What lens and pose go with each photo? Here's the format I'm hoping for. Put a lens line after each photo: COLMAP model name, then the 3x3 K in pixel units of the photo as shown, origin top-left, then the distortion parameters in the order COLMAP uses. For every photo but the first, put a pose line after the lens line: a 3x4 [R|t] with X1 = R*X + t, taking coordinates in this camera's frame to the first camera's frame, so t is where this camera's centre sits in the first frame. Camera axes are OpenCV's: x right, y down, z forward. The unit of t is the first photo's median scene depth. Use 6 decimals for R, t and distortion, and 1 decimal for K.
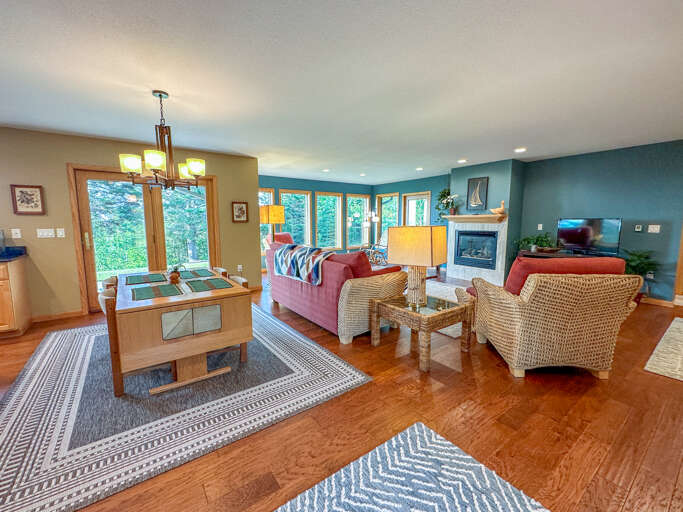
lens RADIAL K [[286.6, 0, 330.9], [0, 286.6, 258.0], [0, 0, 1]] dist [-0.000480, 0.000049]
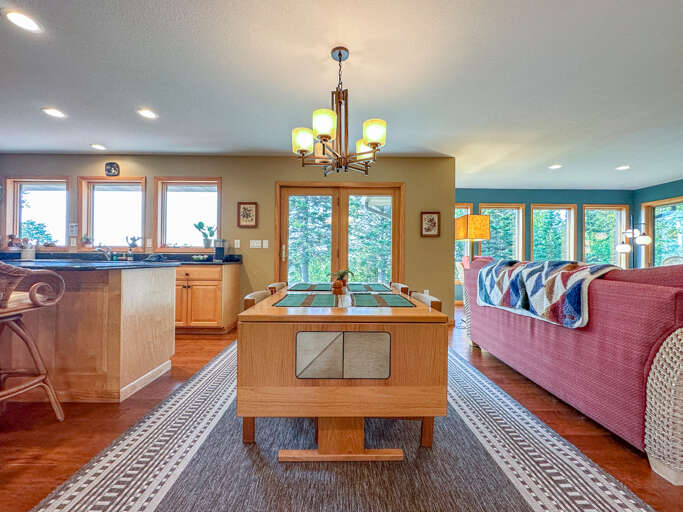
lens RADIAL K [[281.2, 0, 341.5], [0, 281.2, 256.0], [0, 0, 1]] dist [-0.002434, -0.000274]
pose [[0.823607, 0.007608, -0.567110, -0.101580], [-0.083229, 0.990706, -0.107582, 0.051897], [0.561021, 0.135805, 0.816586, 0.311956]]
